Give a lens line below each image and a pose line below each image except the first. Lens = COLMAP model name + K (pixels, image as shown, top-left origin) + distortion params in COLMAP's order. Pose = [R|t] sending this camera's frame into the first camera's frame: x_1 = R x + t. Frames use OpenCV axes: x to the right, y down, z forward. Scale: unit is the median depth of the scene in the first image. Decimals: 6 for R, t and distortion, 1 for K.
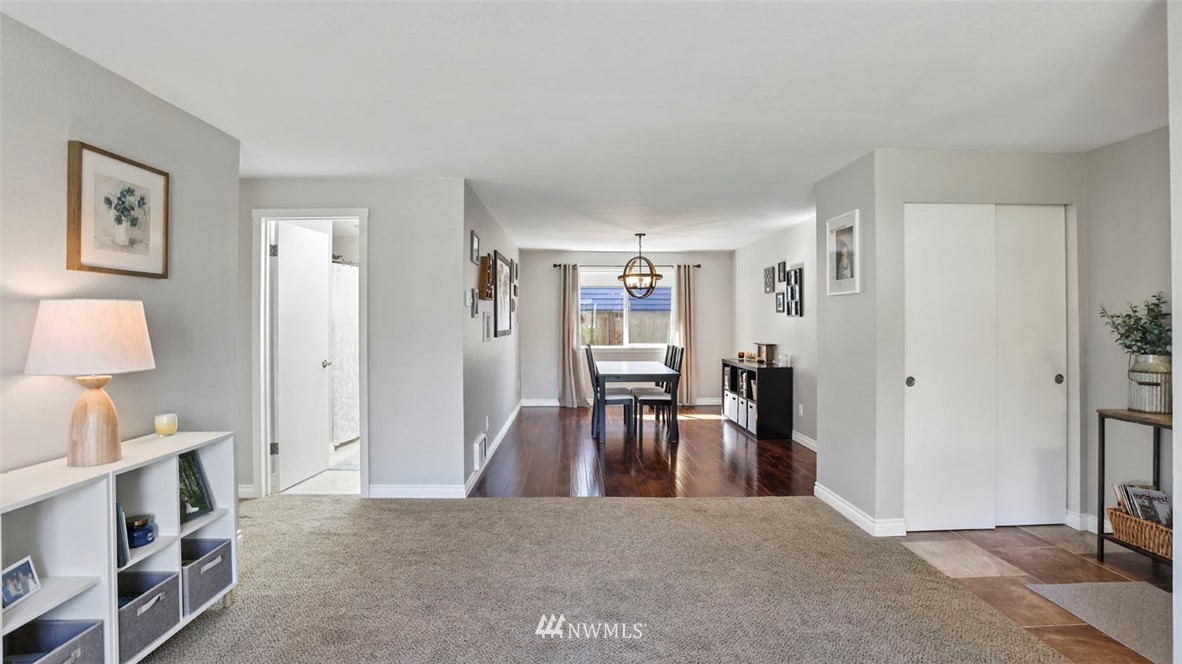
lens RADIAL K [[573.1, 0, 595.8], [0, 573.1, 326.0], [0, 0, 1]] dist [-0.080761, 0.032928]
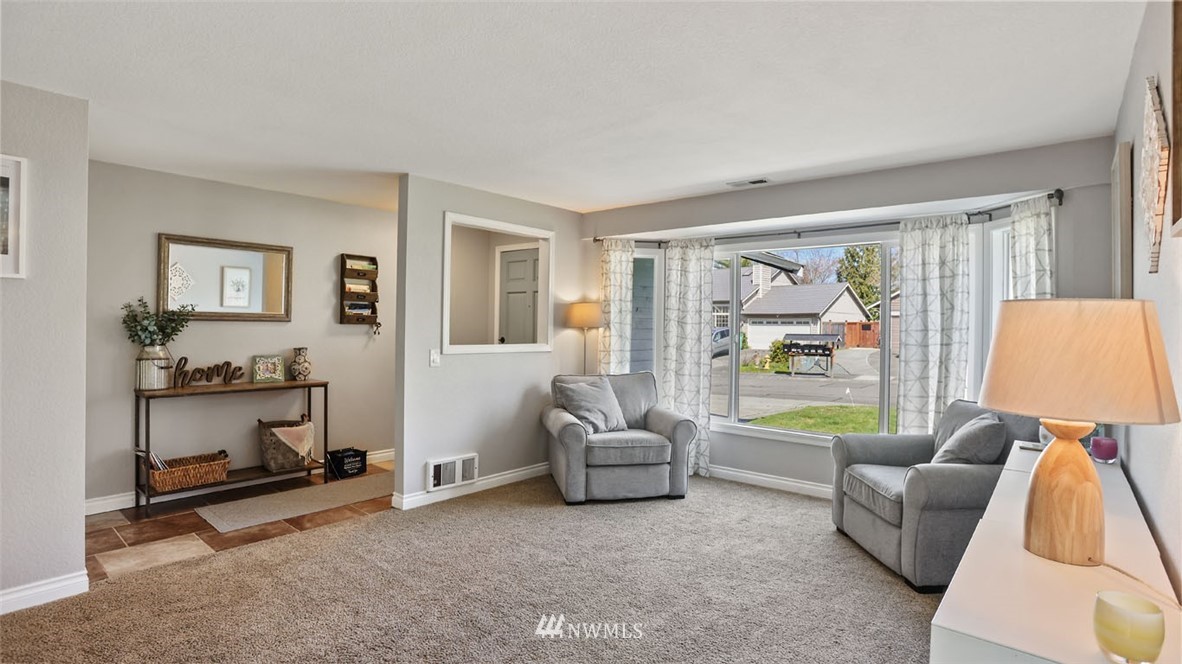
lens RADIAL K [[570.9, 0, 595.0], [0, 570.9, 328.3], [0, 0, 1]] dist [-0.075541, 0.033300]
pose [[-0.743343, -0.015838, 0.668723, -0.776270], [-0.010159, 0.999872, 0.012389, -0.017242], [-0.668833, 0.002416, -0.743409, 1.555900]]
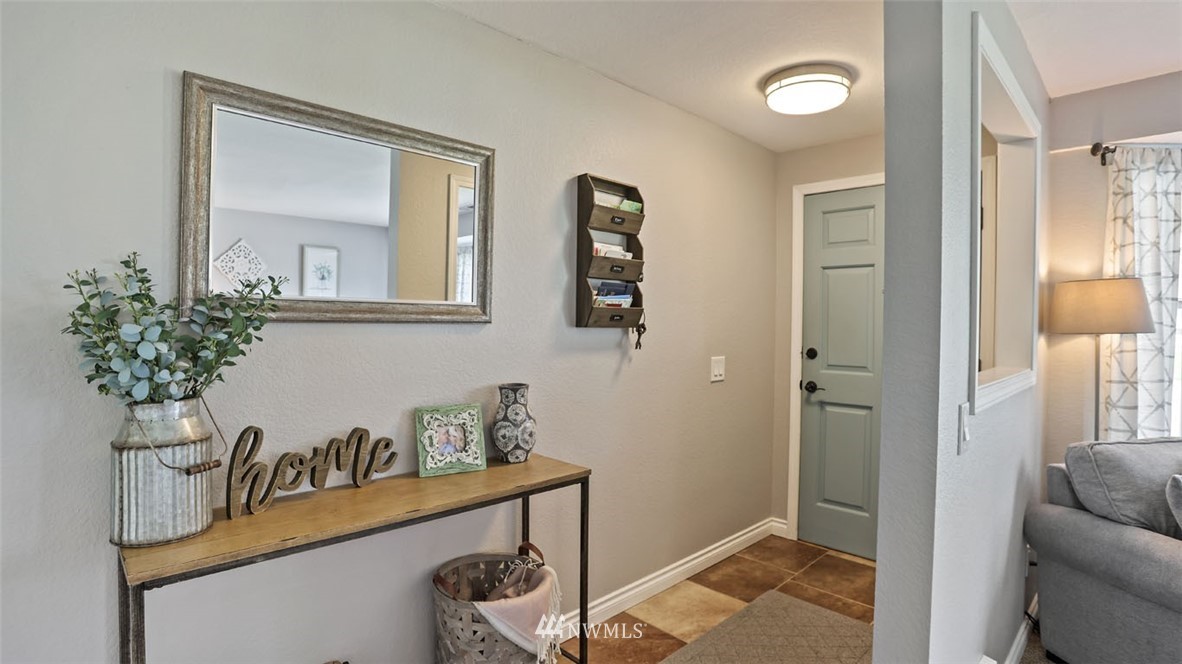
lens RADIAL K [[573.1, 0, 595.8], [0, 573.1, 326.0], [0, 0, 1]] dist [-0.080761, 0.032928]
pose [[-0.682562, -0.013409, 0.730705, 0.589126], [-0.004911, 0.999893, 0.013762, -0.013928], [-0.730811, 0.005805, -0.682555, 1.280488]]
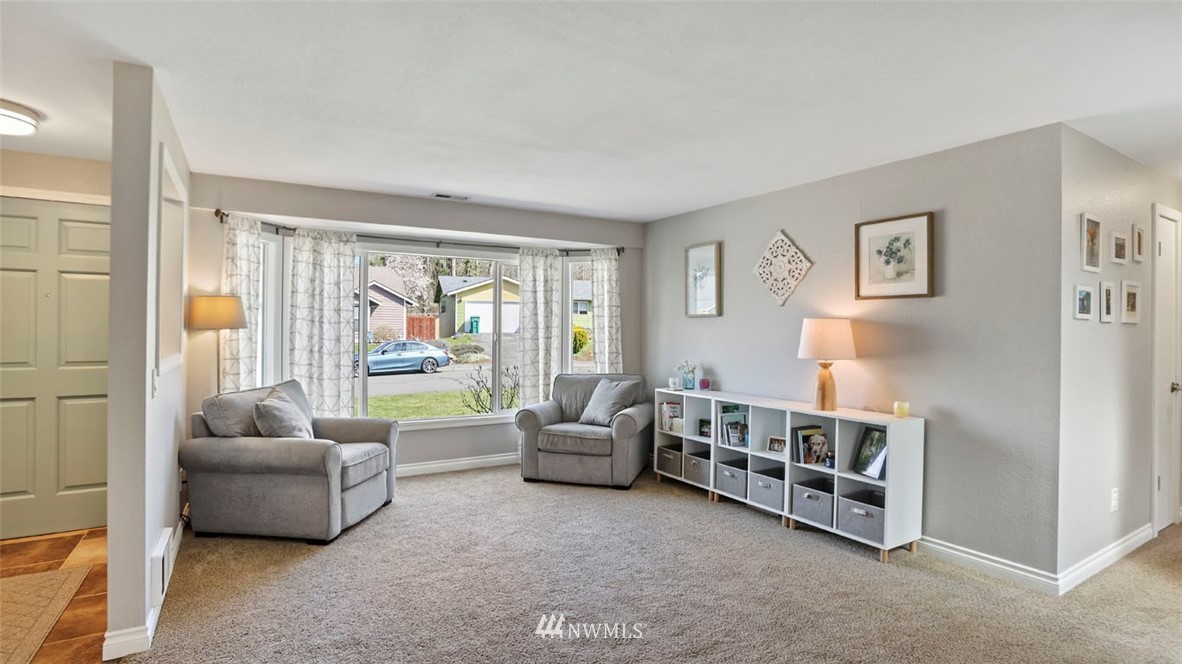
lens RADIAL K [[583.5, 0, 591.7], [0, 583.5, 328.8], [0, 0, 1]] dist [-0.081638, 0.035777]
pose [[-0.870321, -0.006768, -0.492439, 0.560434], [-0.011082, 0.999922, 0.005843, -0.013892], [0.492361, 0.010543, -0.870327, 1.893438]]
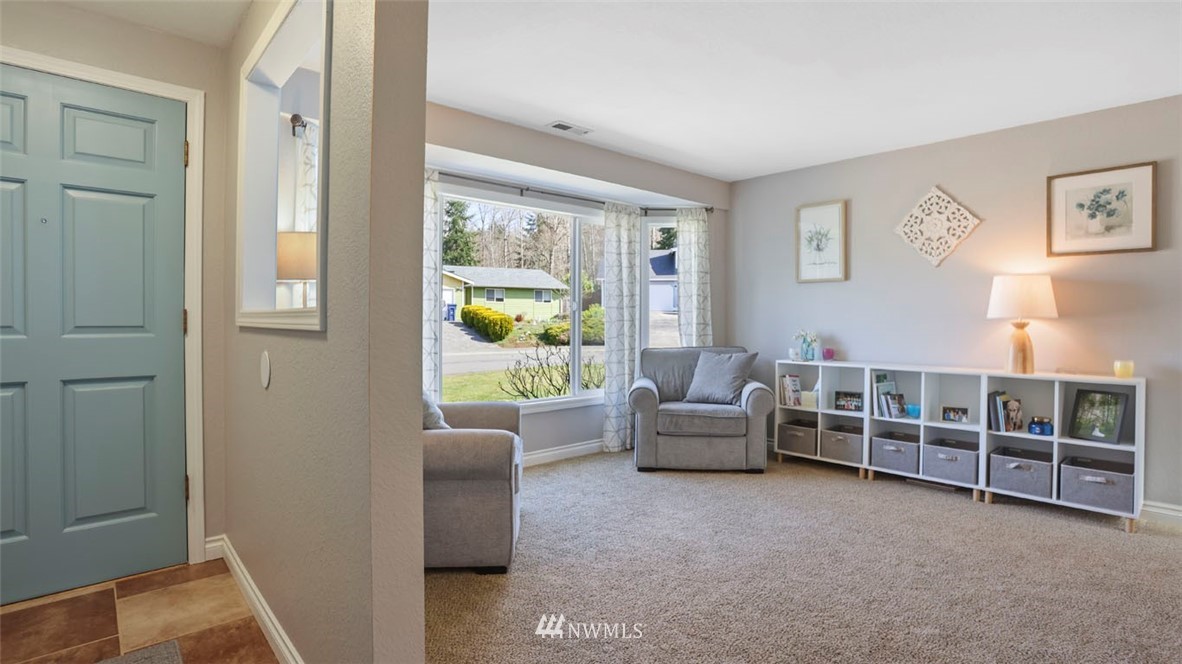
lens RADIAL K [[573.1, 0, 595.8], [0, 573.1, 326.0], [0, 0, 1]] dist [-0.080761, 0.032928]
pose [[-0.760690, 0.004251, -0.649102, 0.976047], [-0.008648, 0.999823, 0.016684, 0.073668], [0.649058, 0.018305, -0.760519, 1.210597]]
